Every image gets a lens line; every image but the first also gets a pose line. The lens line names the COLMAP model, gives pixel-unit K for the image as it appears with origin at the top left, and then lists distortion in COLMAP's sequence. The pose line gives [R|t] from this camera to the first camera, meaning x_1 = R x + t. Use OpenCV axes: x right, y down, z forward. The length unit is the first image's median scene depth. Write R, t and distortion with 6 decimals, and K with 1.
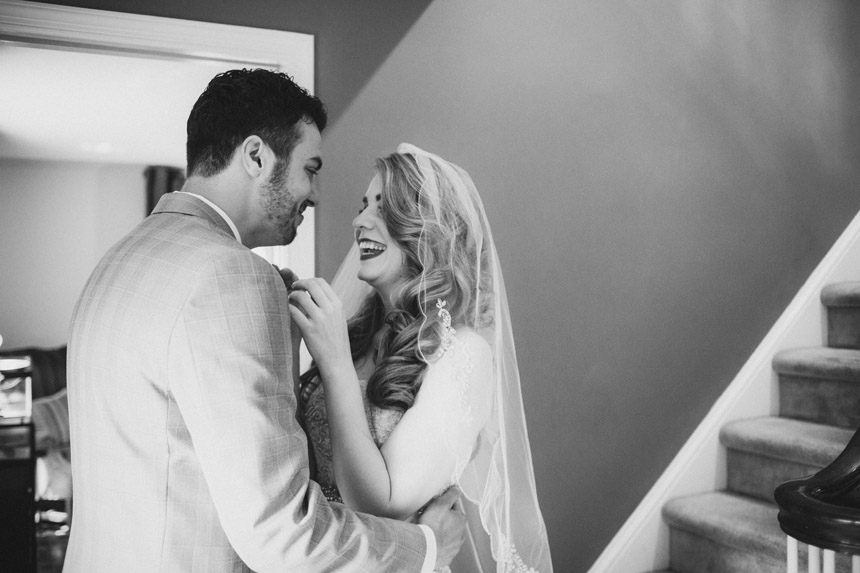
lens RADIAL K [[845.6, 0, 429.5], [0, 845.6, 295.1], [0, 0, 1]] dist [-0.087262, 0.000000]
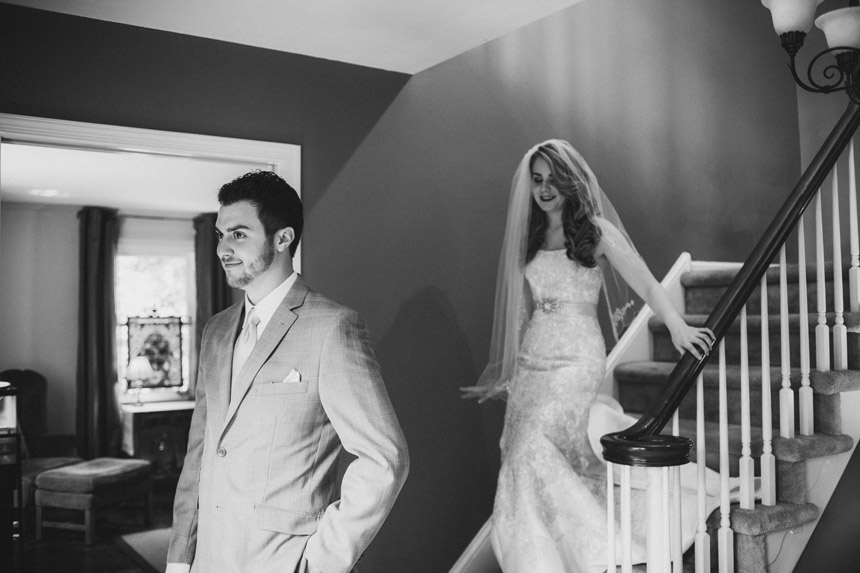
lens RADIAL K [[845.6, 0, 430.5], [0, 845.6, 280.6], [0, 0, 1]] dist [-0.087262, 0.000000]
pose [[0.989790, 0.004723, 0.142458, -0.138426], [0.002731, 0.998639, -0.052078, 0.000185], [-0.142510, 0.051936, 0.988430, -0.525129]]
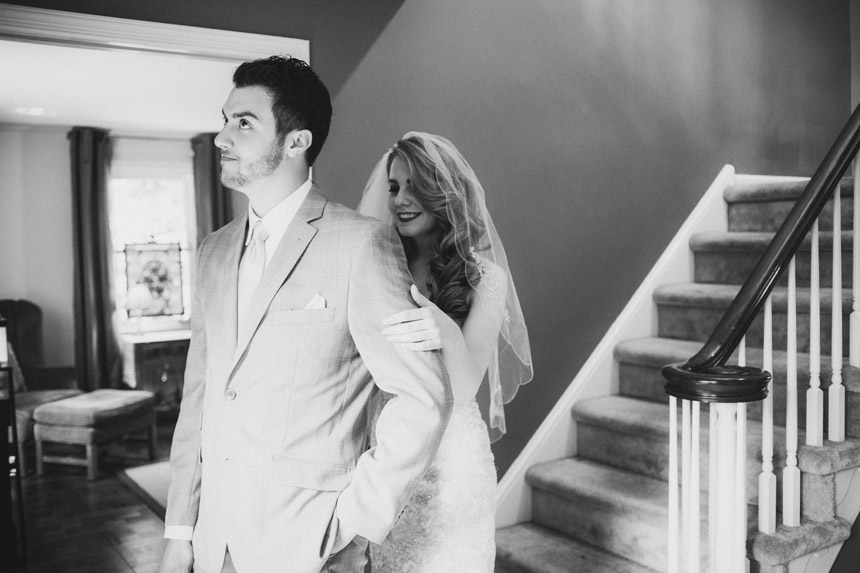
lens RADIAL K [[845.6, 0, 436.6], [0, 845.6, 289.0], [0, 0, 1]] dist [-0.087262, 0.000000]
pose [[0.988818, -0.016980, 0.148161, -0.161444], [0.010344, 0.998913, 0.045445, 0.012904], [-0.148771, -0.043404, 0.987919, -0.339834]]
